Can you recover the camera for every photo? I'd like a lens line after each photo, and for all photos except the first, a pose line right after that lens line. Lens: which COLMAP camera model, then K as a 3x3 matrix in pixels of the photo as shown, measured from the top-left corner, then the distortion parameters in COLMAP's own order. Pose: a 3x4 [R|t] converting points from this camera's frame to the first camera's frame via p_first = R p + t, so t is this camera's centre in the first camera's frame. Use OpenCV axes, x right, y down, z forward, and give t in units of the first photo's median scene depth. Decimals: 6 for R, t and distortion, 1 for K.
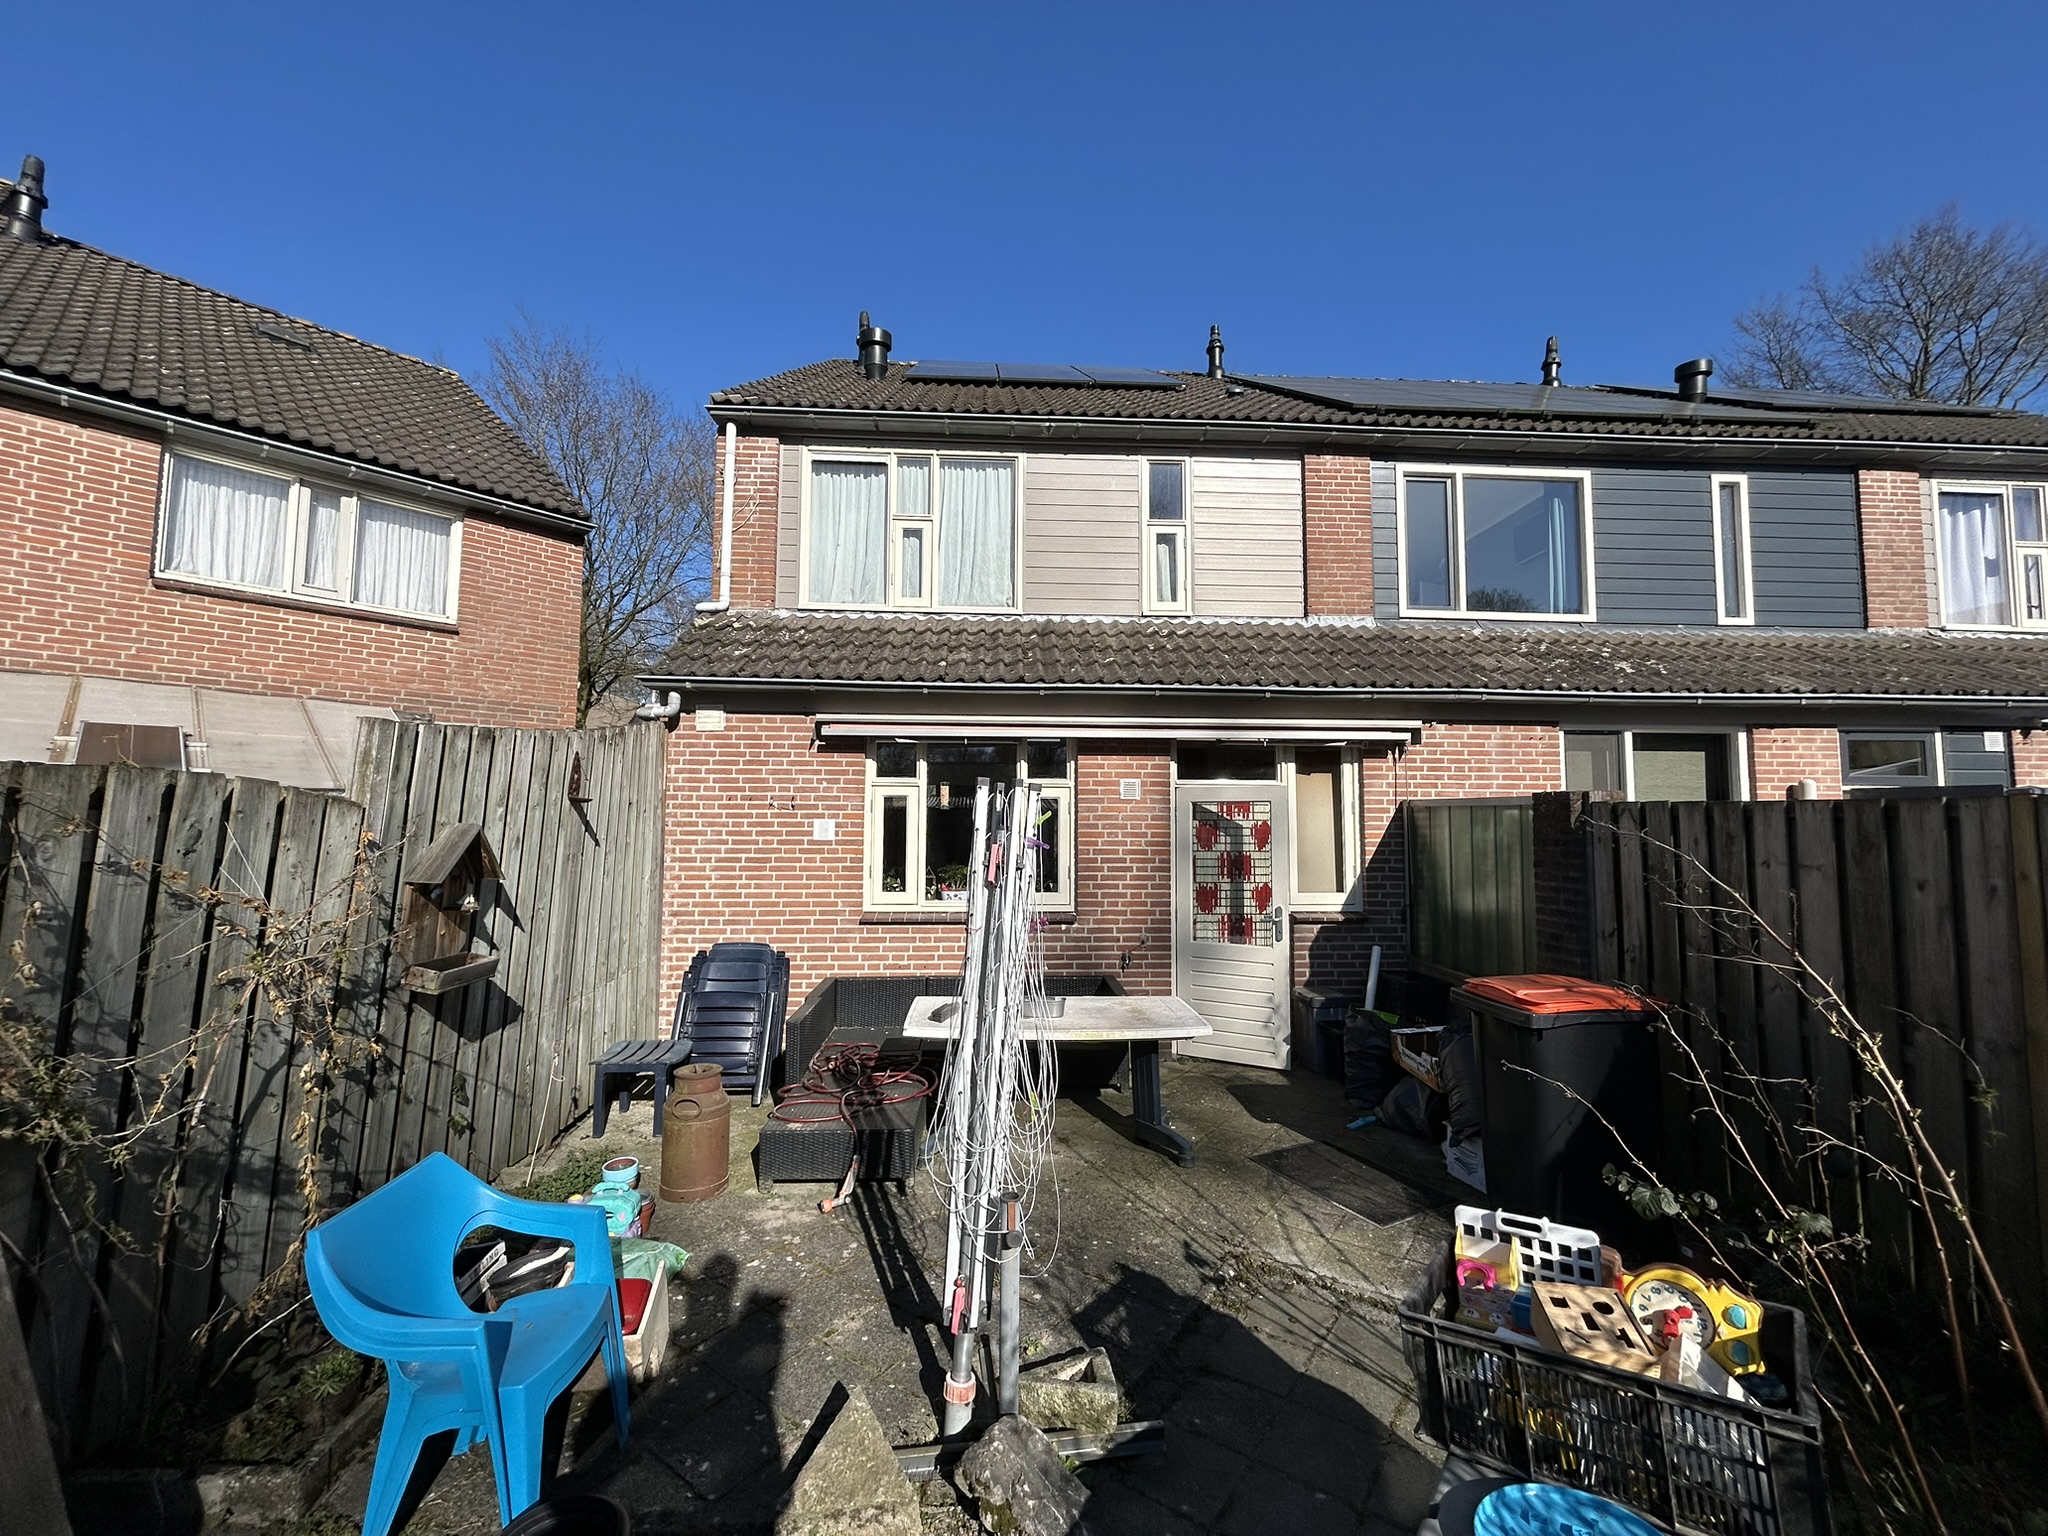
lens RADIAL K [[768.6, 0, 1024.0], [0, 768.6, 768.0], [0, 0, 1]] dist [0.001121, 0.000104]
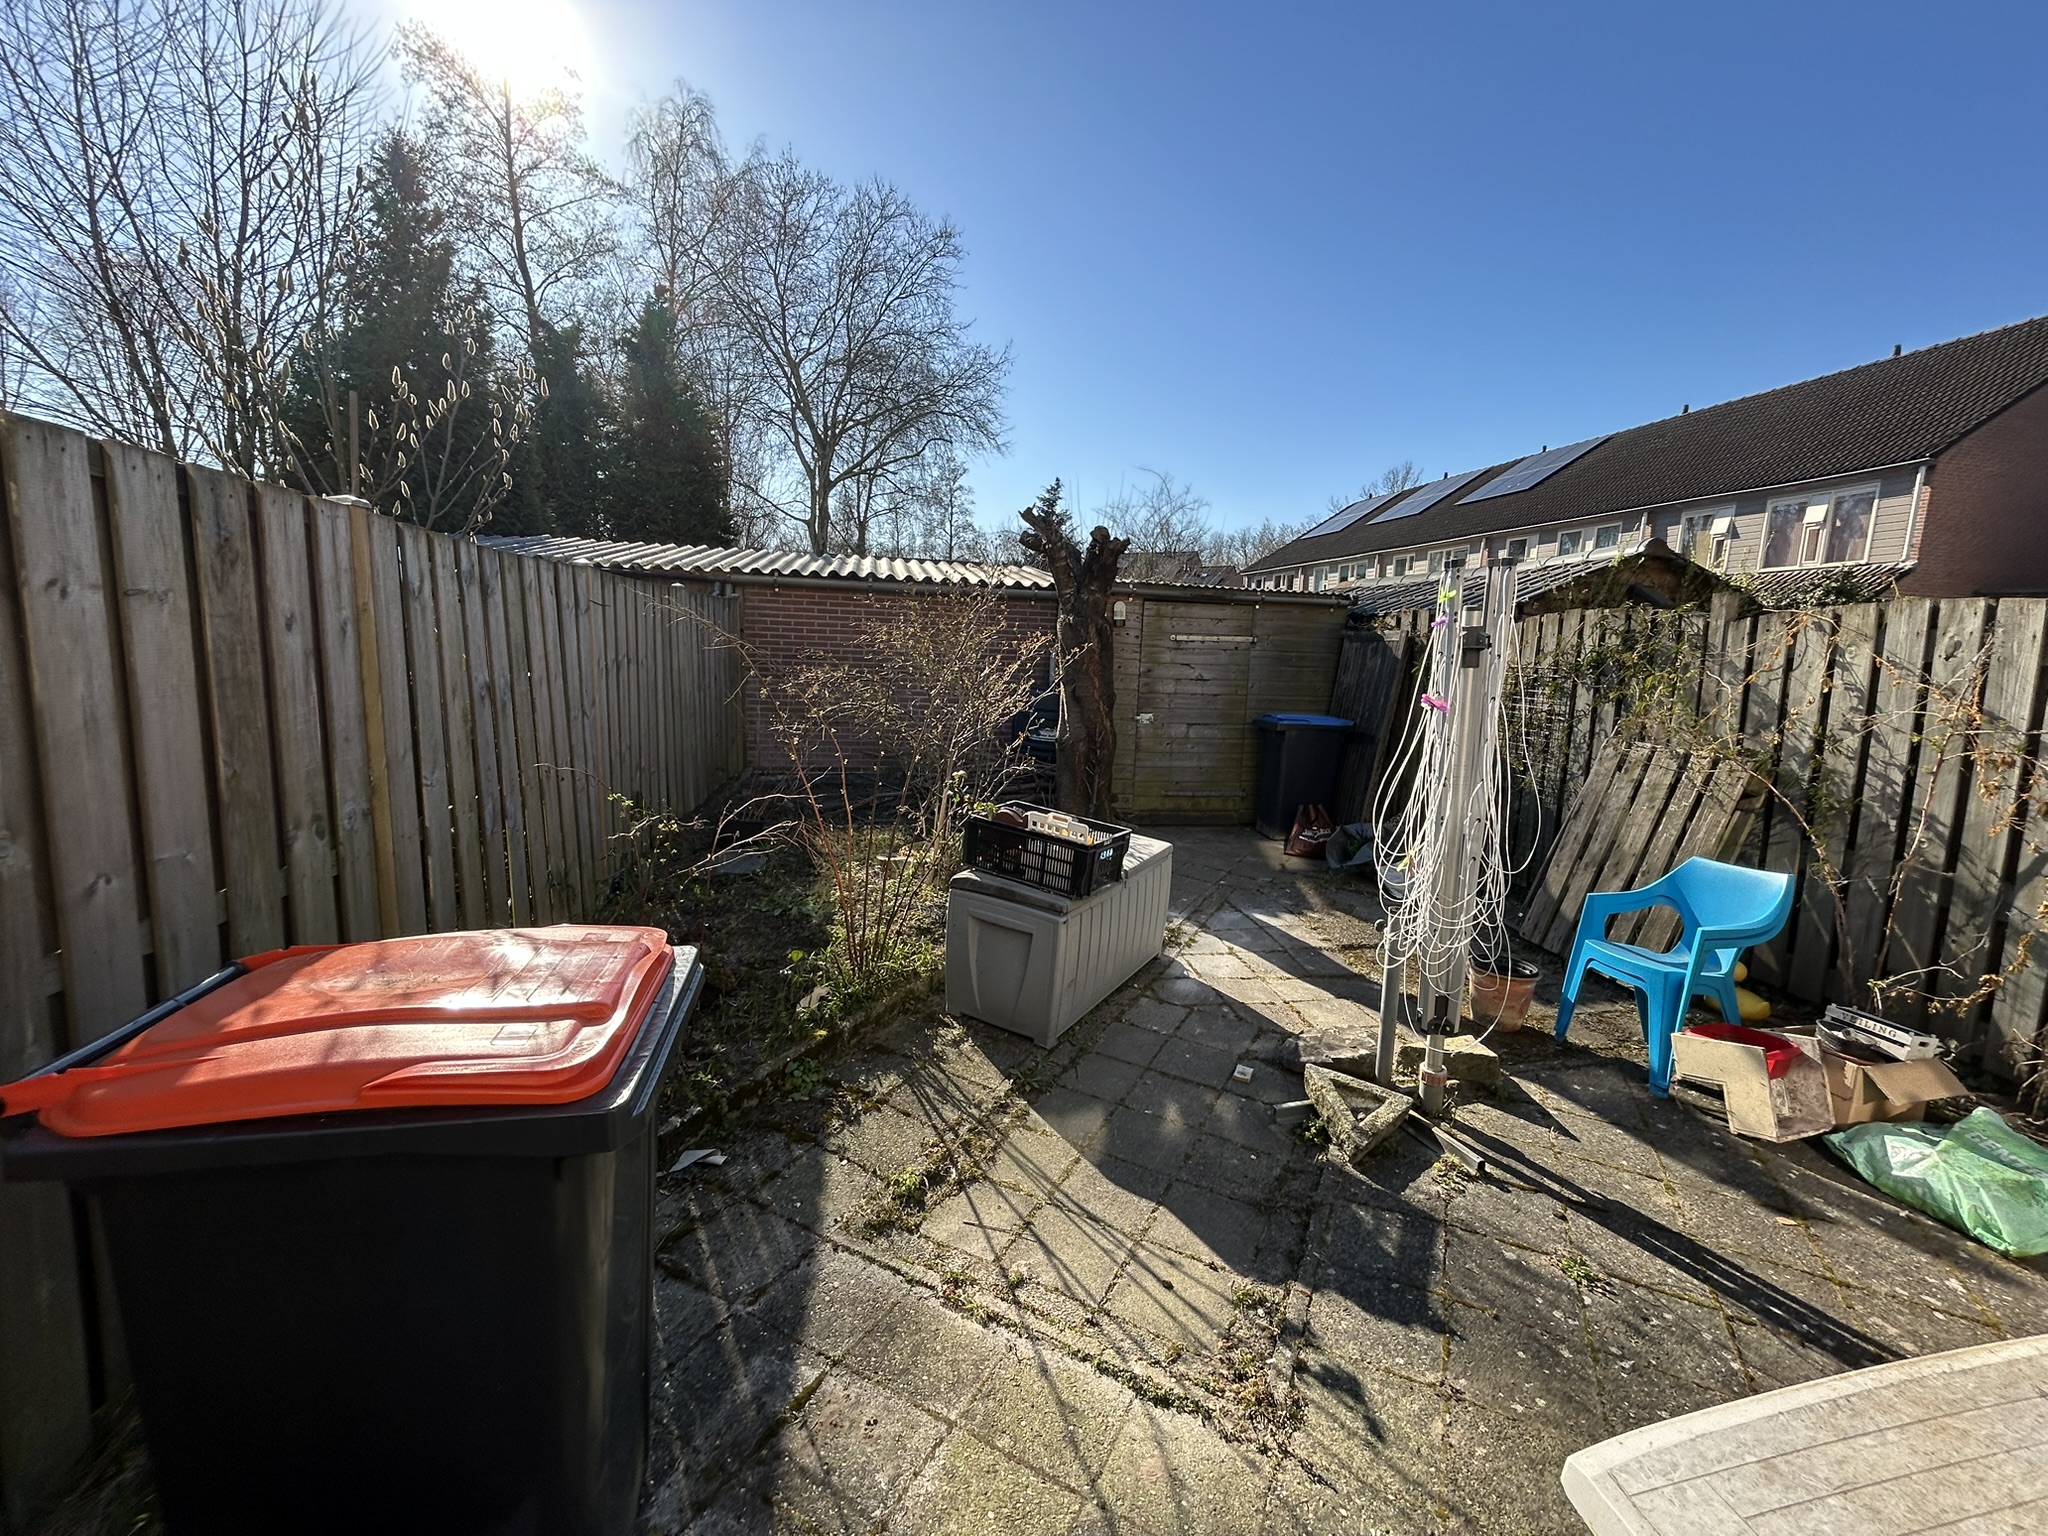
lens RADIAL K [[768.6, 0, 1024.0], [0, 768.6, 768.0], [0, 0, 1]] dist [0.001121, 0.000104]
pose [[-0.989677, -0.022793, -0.141489, 0.622616], [-0.036173, 0.995035, 0.092724, 0.190630], [0.138673, 0.096885, -0.985588, 1.710527]]
